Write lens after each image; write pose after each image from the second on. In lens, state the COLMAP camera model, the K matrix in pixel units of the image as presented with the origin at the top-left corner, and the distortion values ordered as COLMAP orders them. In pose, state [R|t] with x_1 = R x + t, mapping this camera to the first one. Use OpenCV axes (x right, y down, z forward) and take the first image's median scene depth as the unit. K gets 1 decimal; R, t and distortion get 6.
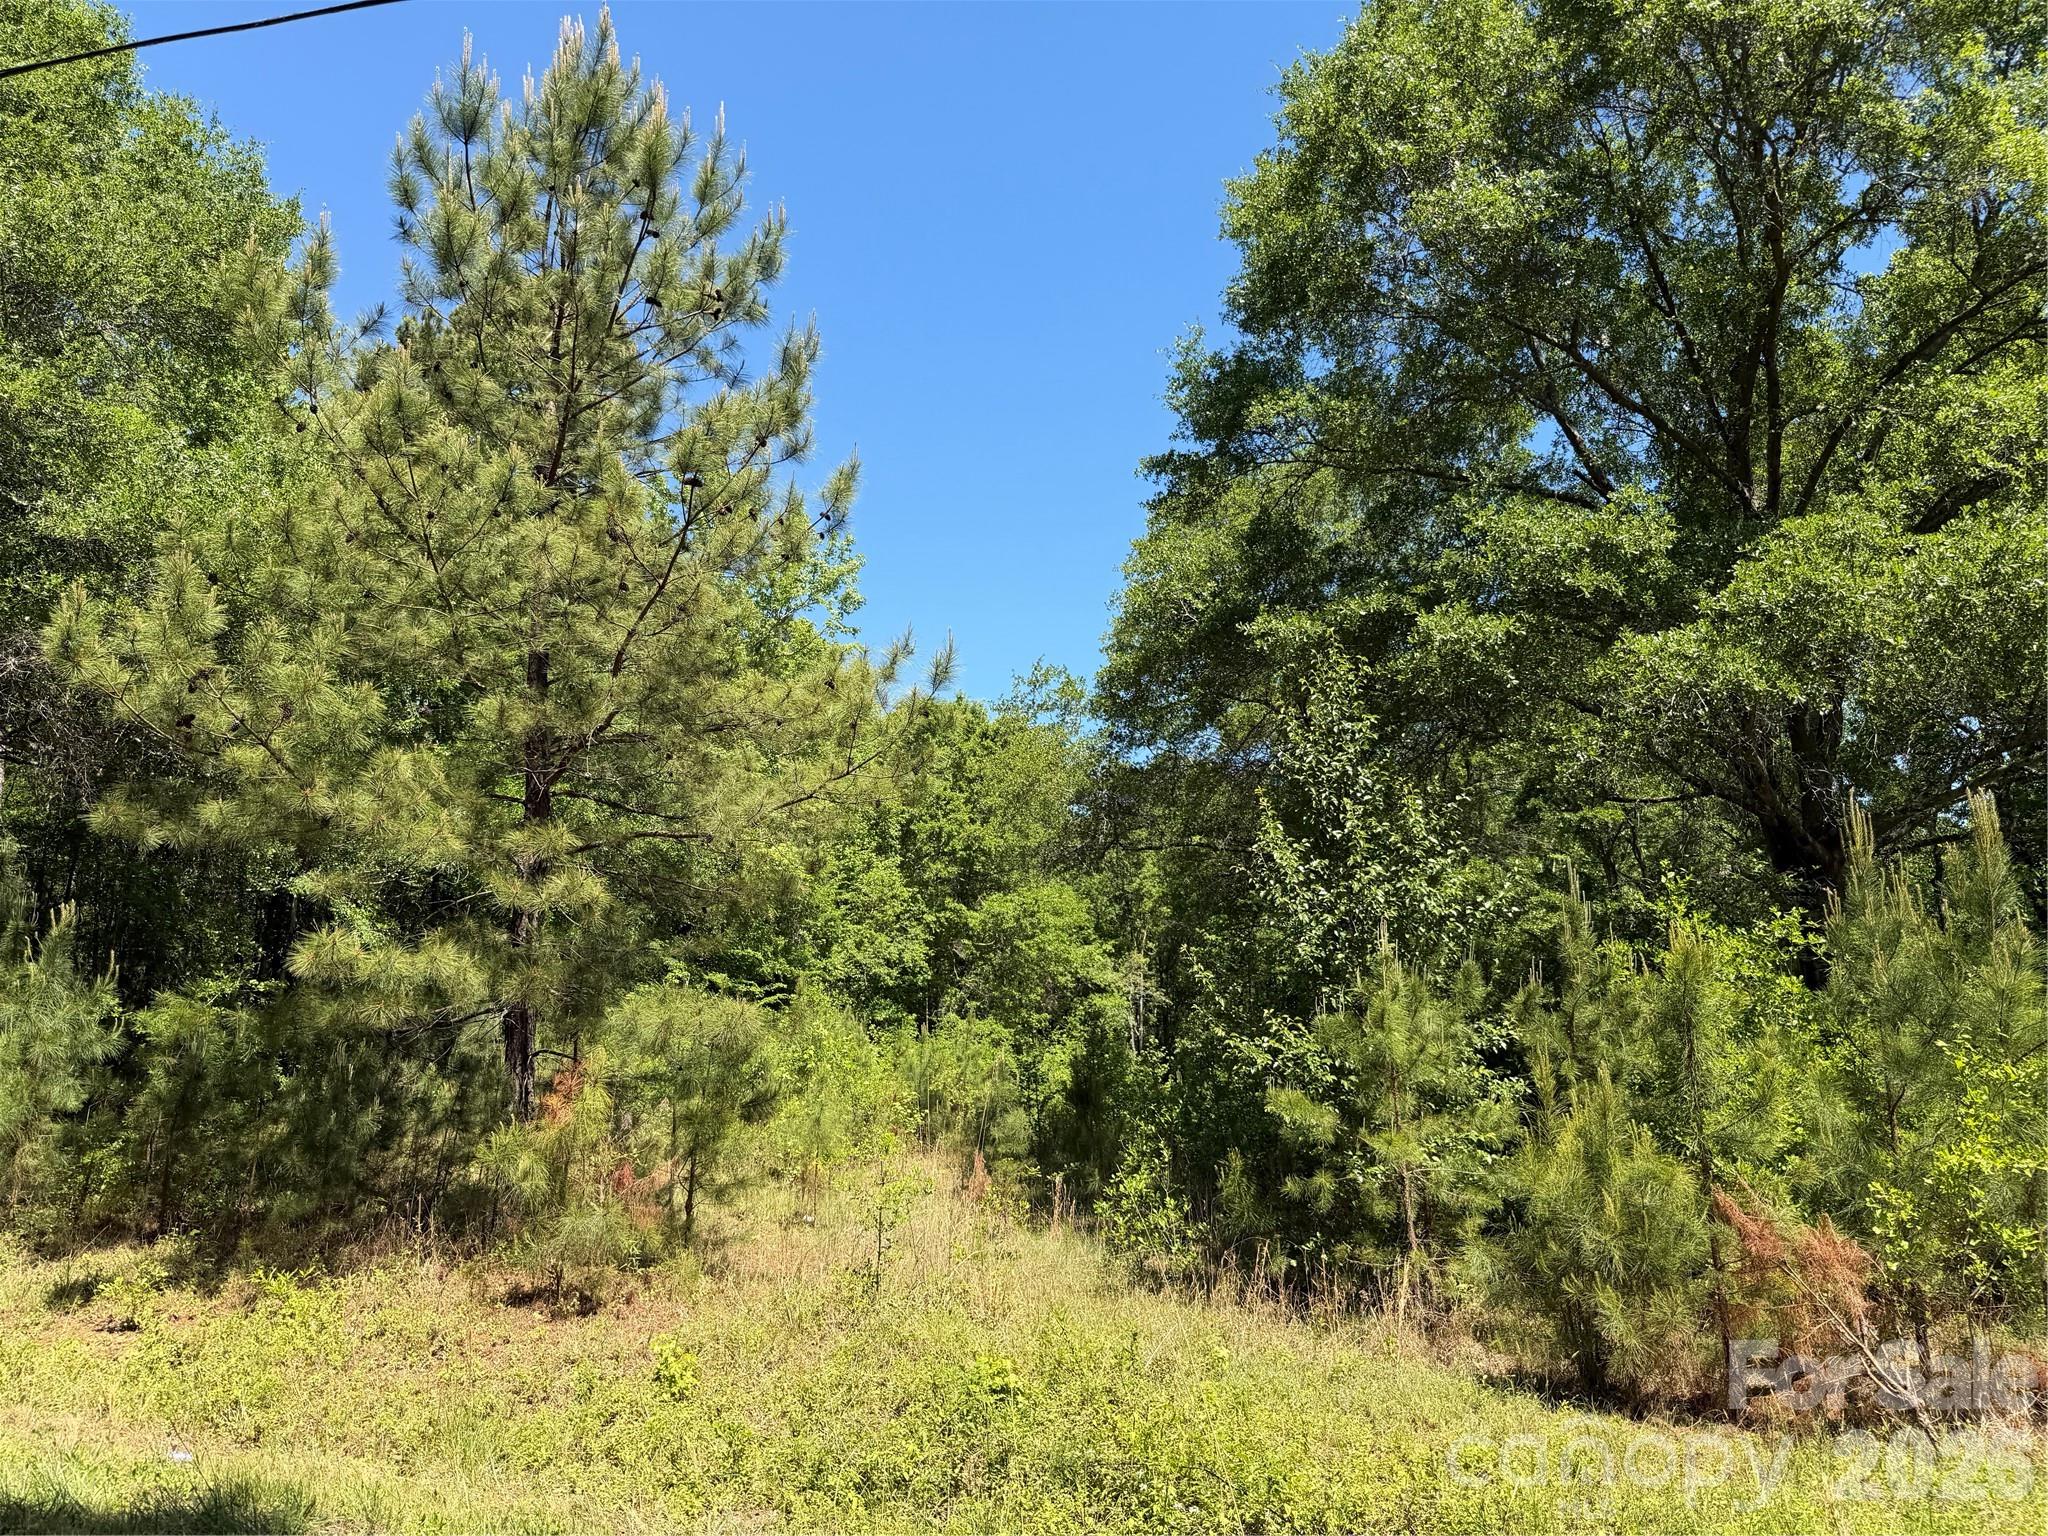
lens RADIAL K [[1443.4, 0, 1017.9], [0, 1443.4, 753.9], [0, 0, 1]] dist [0.001566, 0.000821]
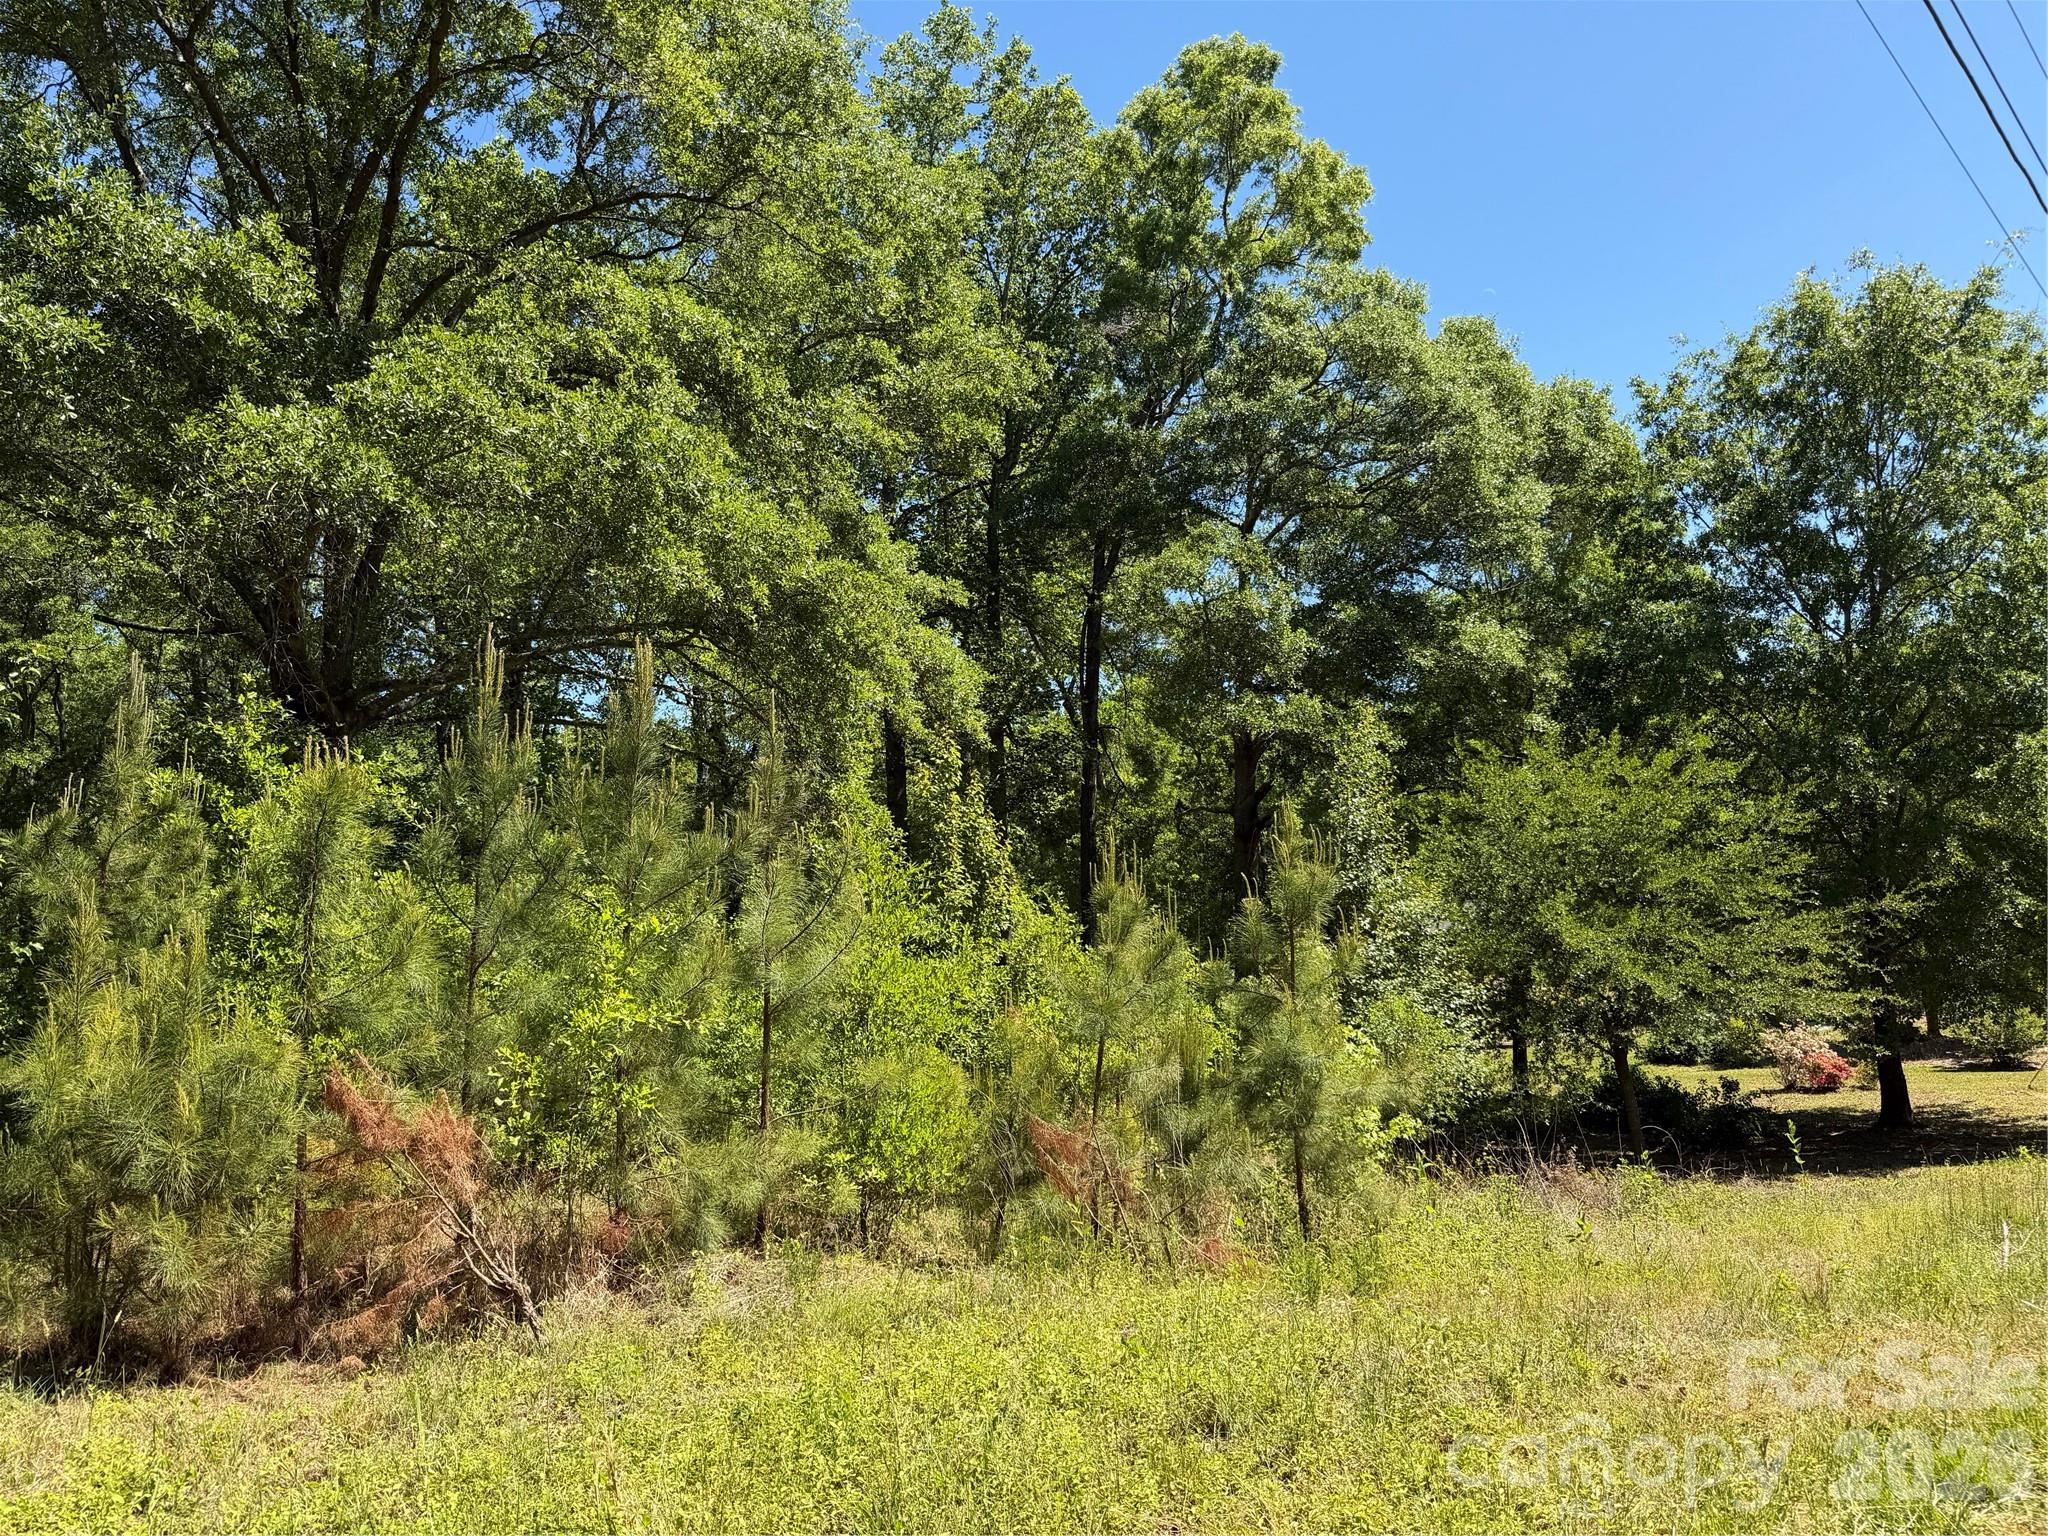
lens RADIAL K [[1443.4, 0, 1017.9], [0, 1443.4, 753.9], [0, 0, 1]] dist [0.001566, 0.000821]
pose [[0.532185, 0.107500, 0.839775, 0.000048], [-0.177409, 0.984044, -0.013539, 0.056876], [-0.827831, -0.141779, 0.542765, 0.215595]]
